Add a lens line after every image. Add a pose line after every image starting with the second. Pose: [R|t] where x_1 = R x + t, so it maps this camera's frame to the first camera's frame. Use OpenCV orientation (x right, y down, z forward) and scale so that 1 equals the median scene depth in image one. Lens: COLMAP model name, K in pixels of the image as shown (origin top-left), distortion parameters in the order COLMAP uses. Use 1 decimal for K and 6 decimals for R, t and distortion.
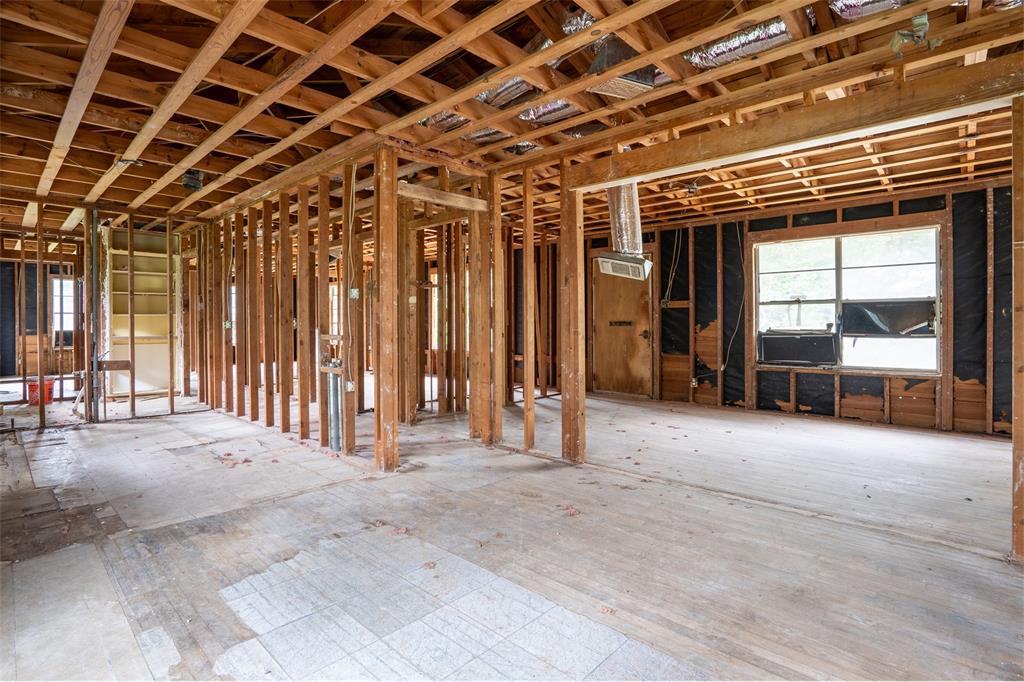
lens RADIAL K [[500.3, 0, 482.2], [0, 500.3, 322.3], [0, 0, 1]] dist [-0.036502, 0.007523]
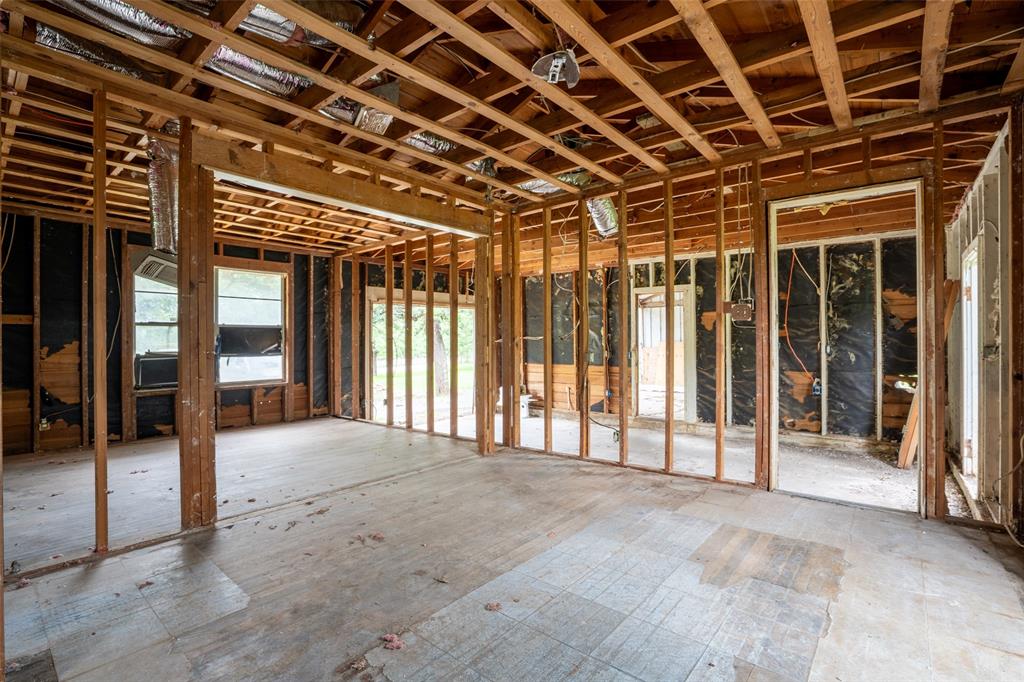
lens RADIAL K [[473.1, 0, 511.5], [0, 473.1, 348.2], [0, 0, 1]] dist [-0.042500, 0.009805]
pose [[-0.077538, -0.006436, 0.996969, -0.404255], [0.003011, 0.999973, 0.006690, 0.004391], [-0.996985, 0.003520, -0.077517, 0.434064]]
